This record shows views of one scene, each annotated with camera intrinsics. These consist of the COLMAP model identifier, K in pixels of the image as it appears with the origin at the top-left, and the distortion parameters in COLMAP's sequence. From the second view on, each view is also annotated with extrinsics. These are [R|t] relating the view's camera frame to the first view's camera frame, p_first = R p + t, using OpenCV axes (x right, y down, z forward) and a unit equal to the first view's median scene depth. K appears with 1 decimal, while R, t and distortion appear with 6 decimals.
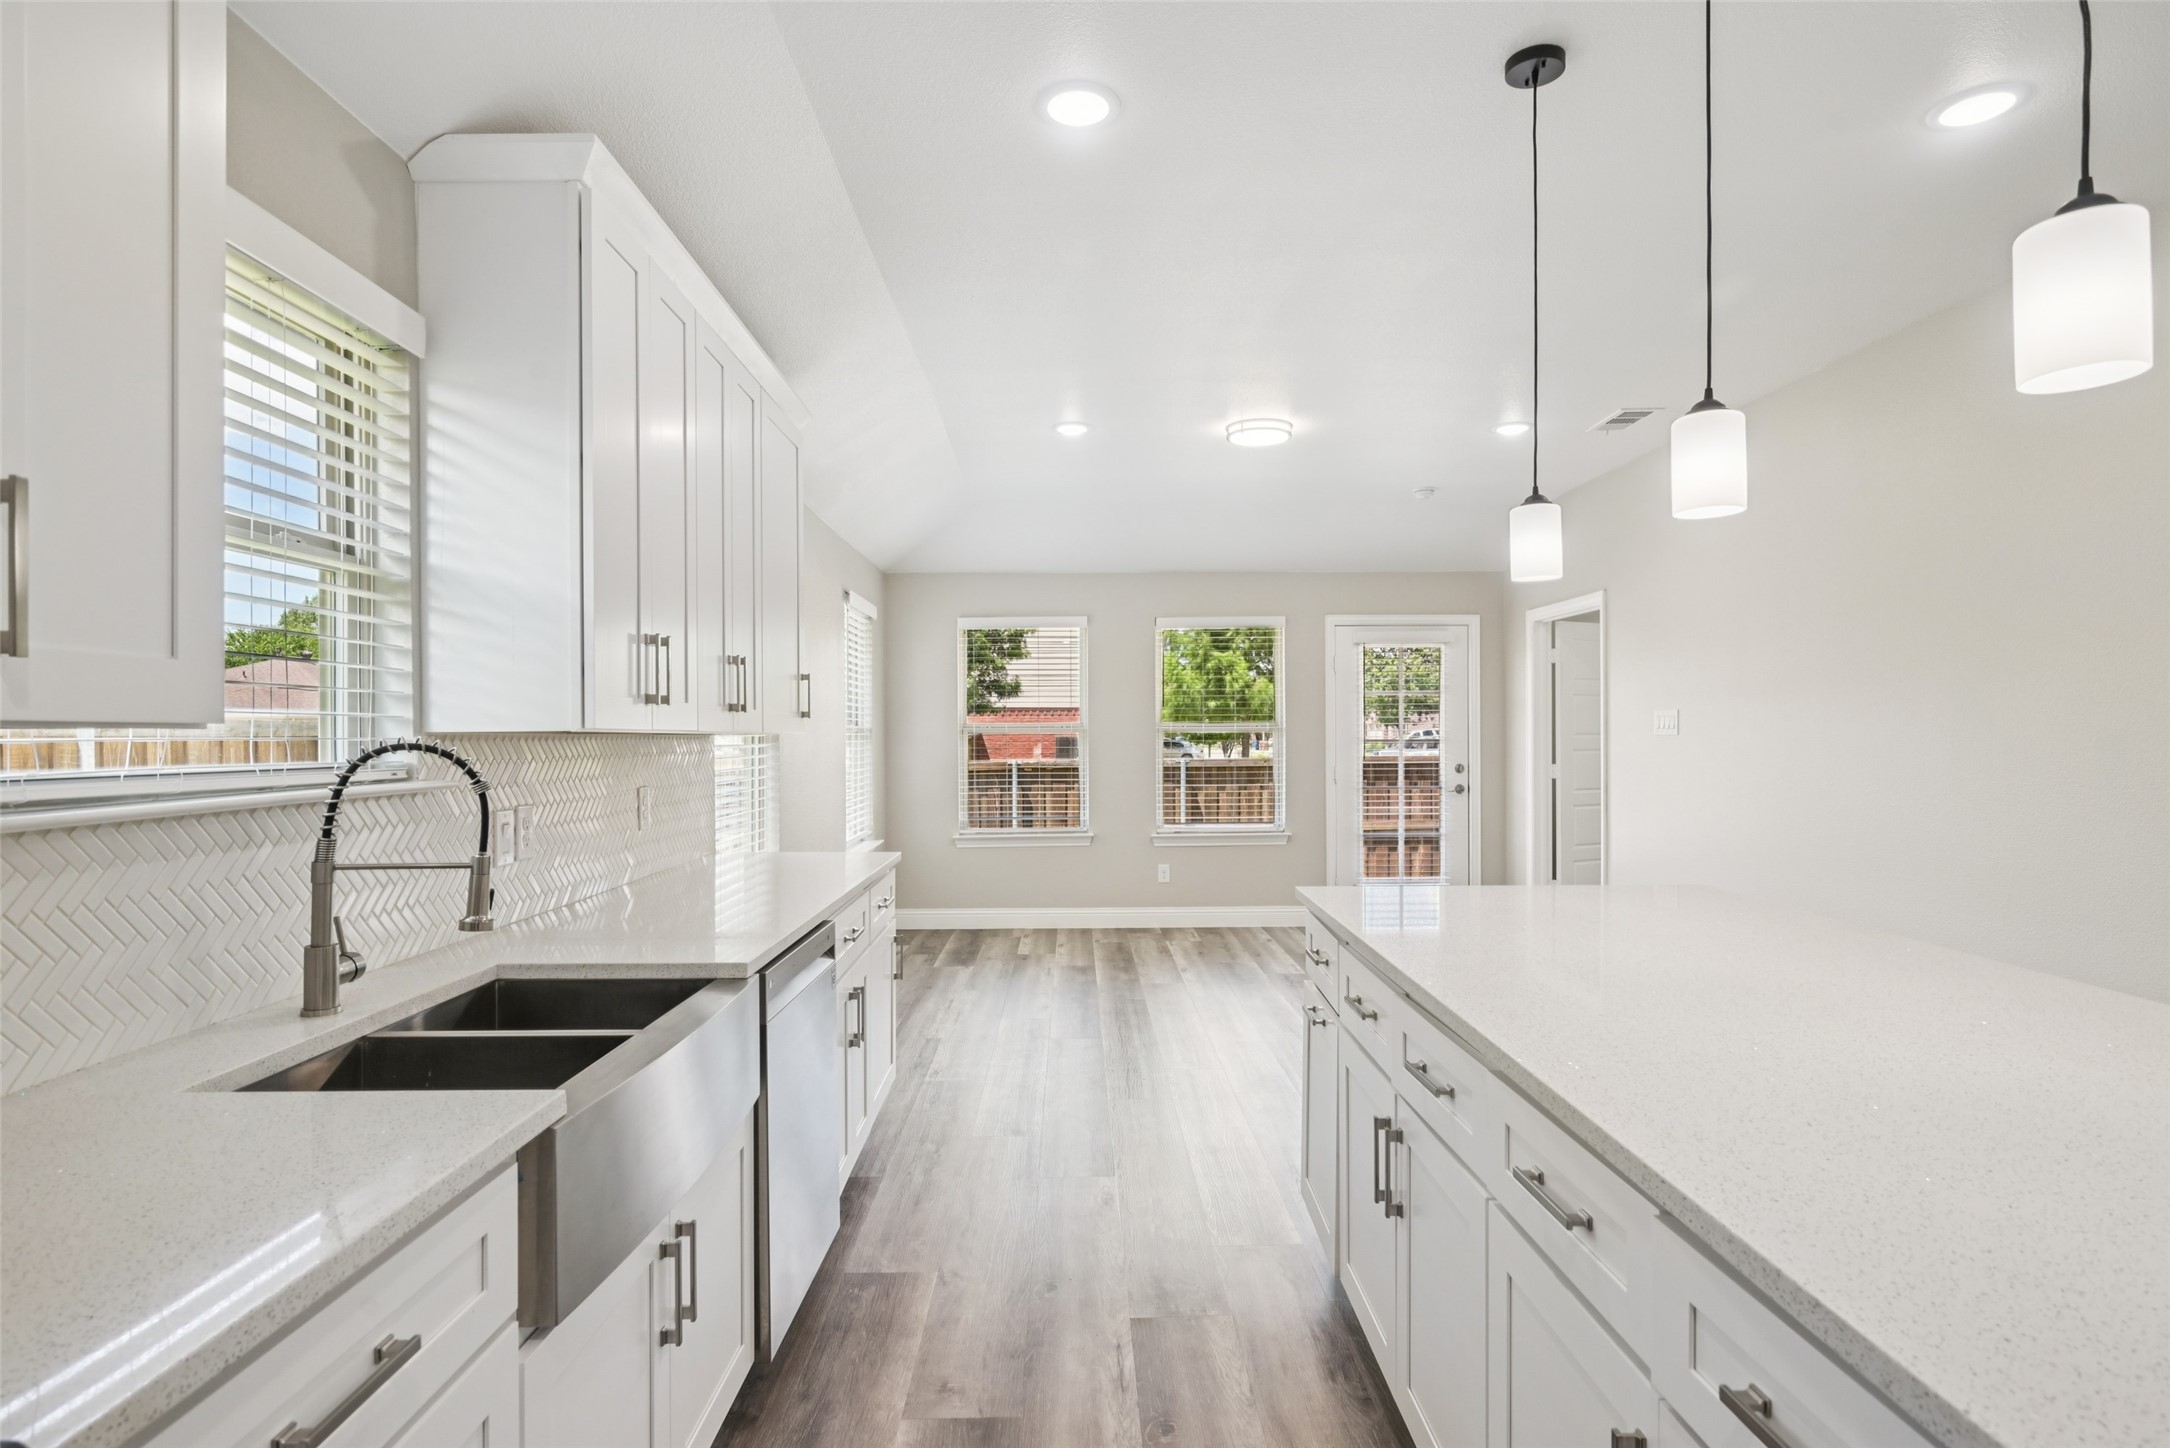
lens RADIAL K [[1128.2, 0, 1089.5], [0, 1128.2, 737.1], [0, 0, 1]] dist [-0.003393, 0.001662]
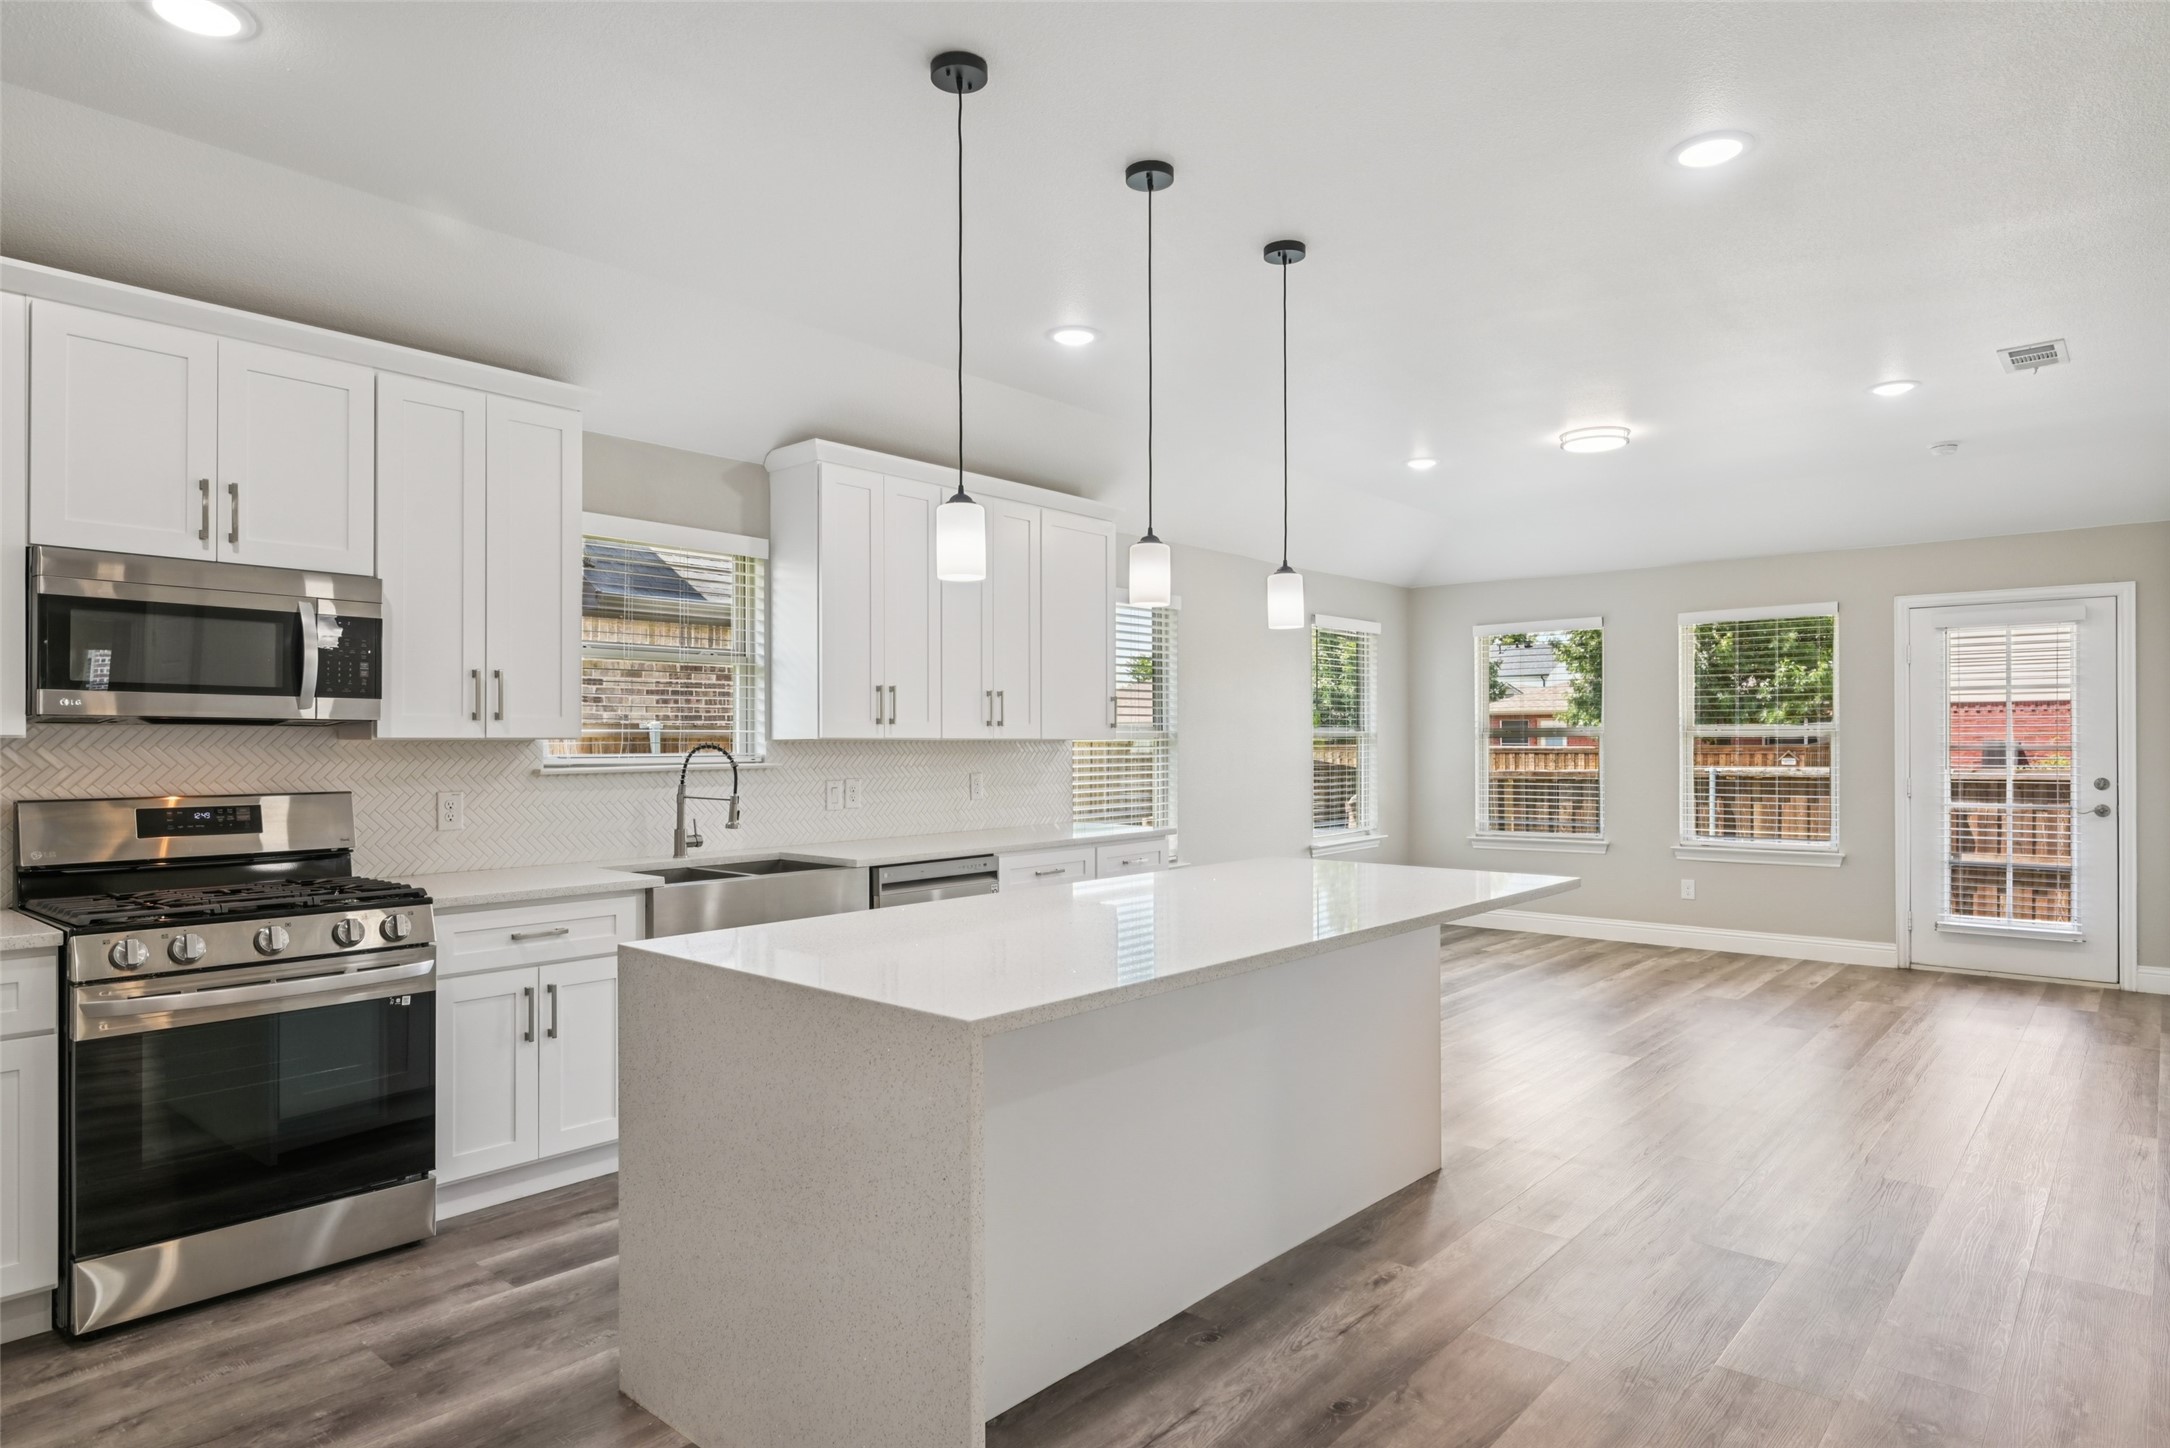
lens RADIAL K [[1241.2, 0, 1089.5], [0, 1241.2, 742.4], [0, 0, 1]] dist [0.002380, -0.000967]
pose [[0.756472, 0.002790, -0.654020, 0.533059], [-0.001216, 0.999995, 0.002860, -0.002910], [0.654025, -0.001368, 0.756472, -0.135665]]
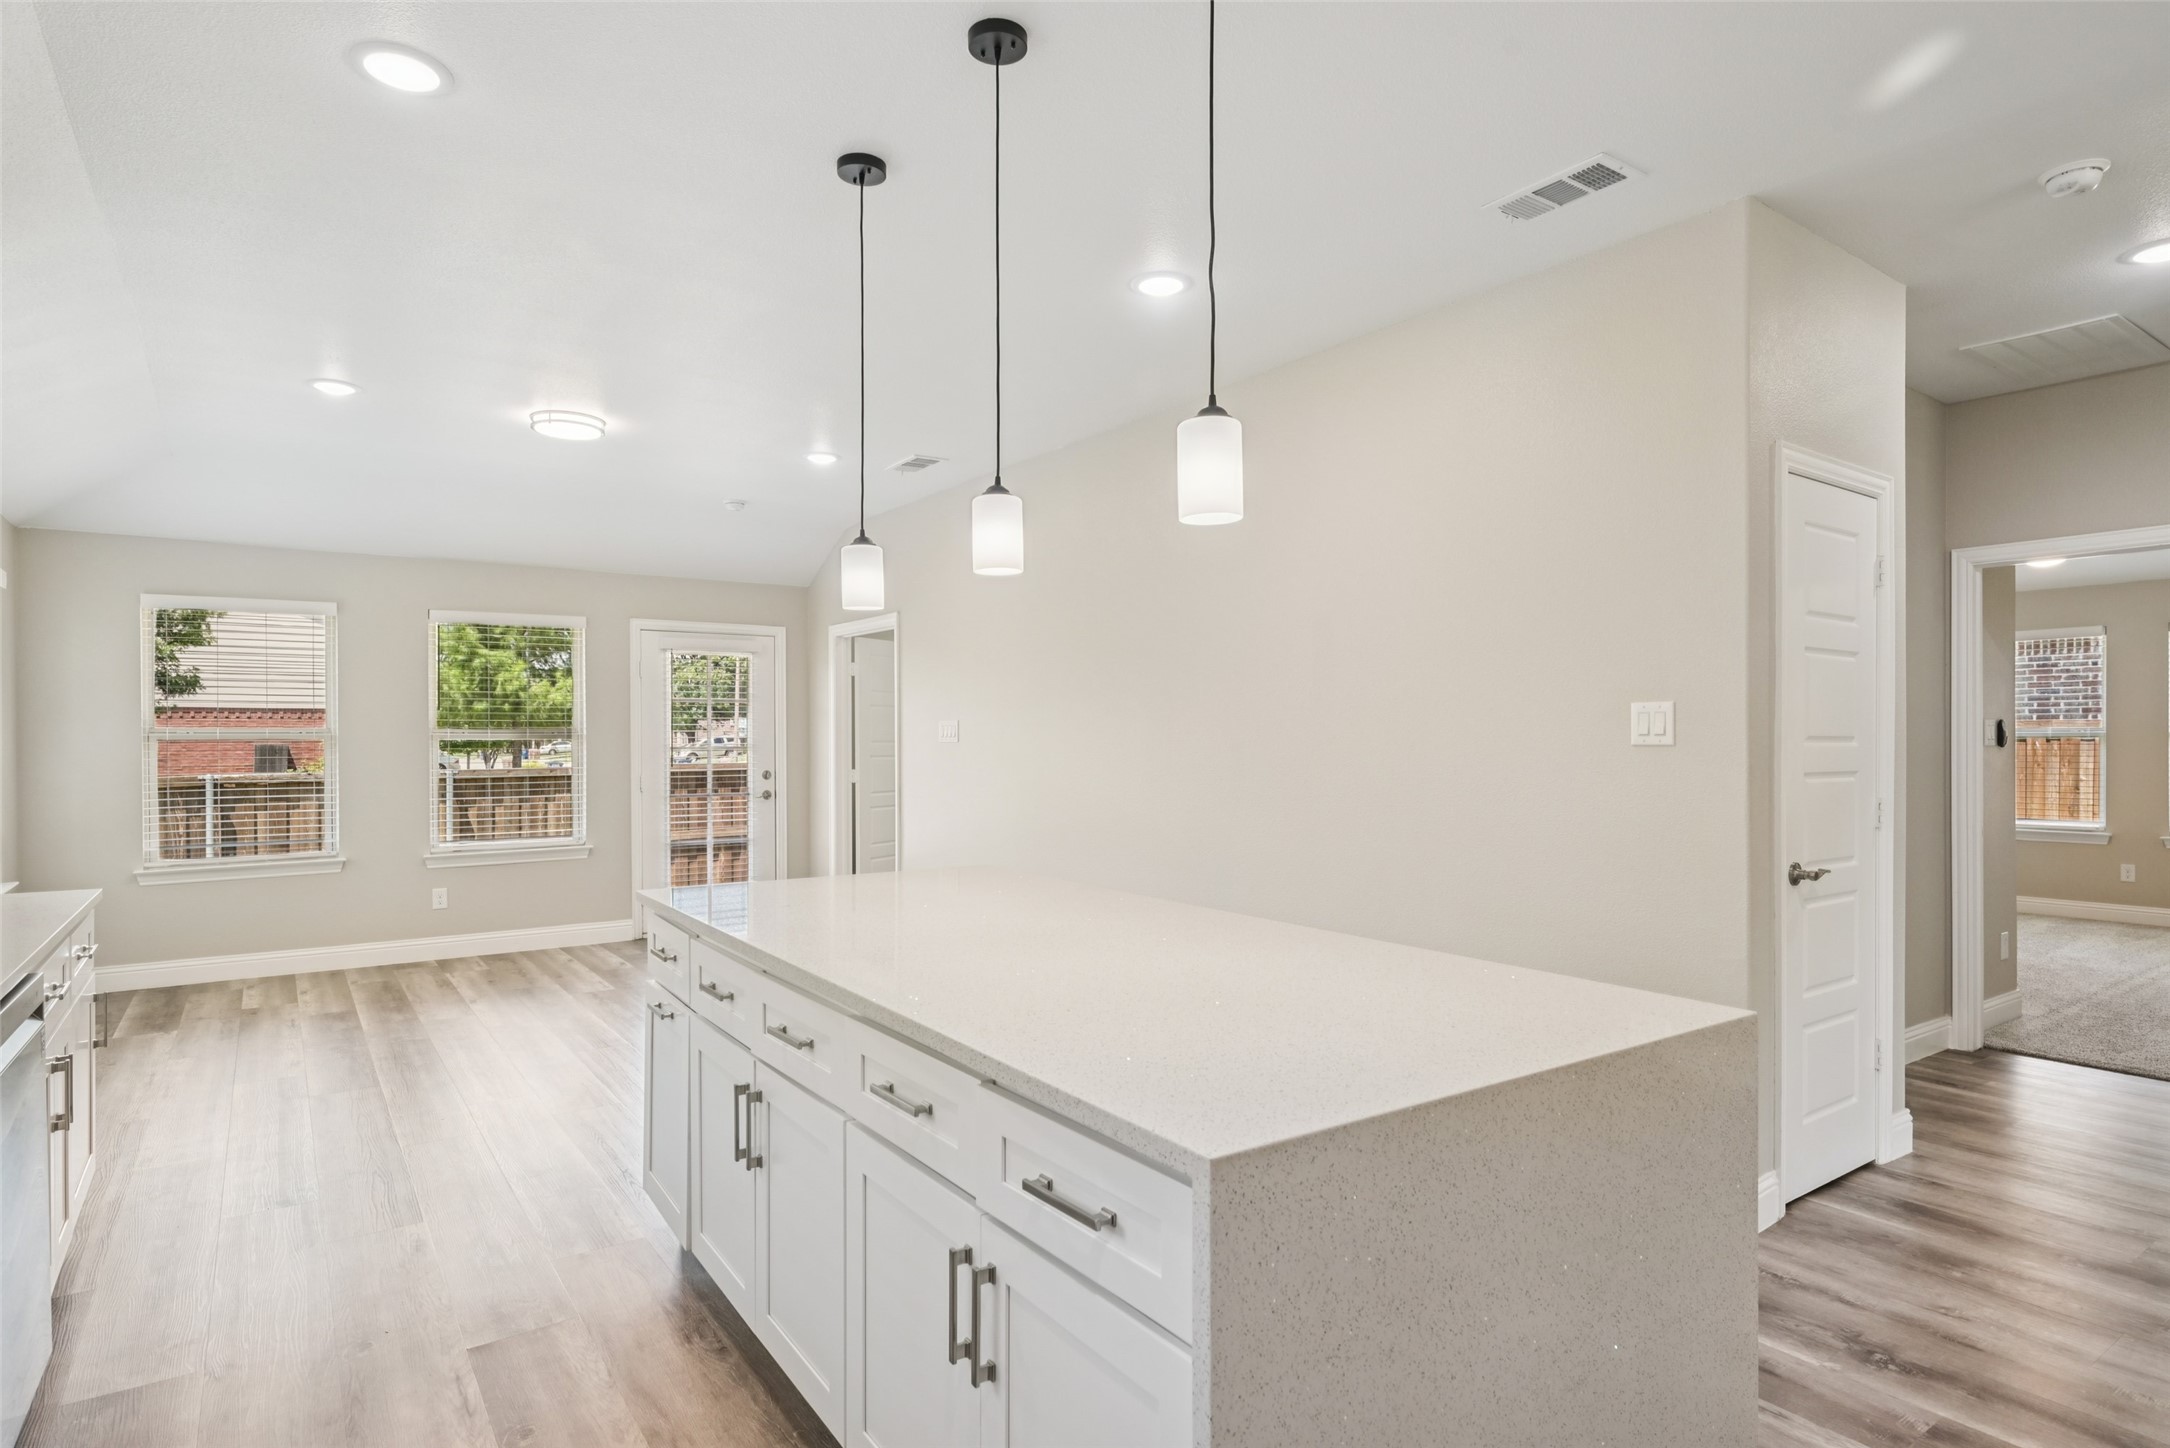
lens RADIAL K [[1153.4, 0, 1085.1], [0, 1153.4, 741.2], [0, 0, 1]] dist [-0.001547, 0.000131]
pose [[0.825590, 0.000643, 0.564270, -0.039224], [0.001038, 0.999996, -0.002659, 0.000088], [-0.564270, 0.002781, 0.825586, -0.051652]]
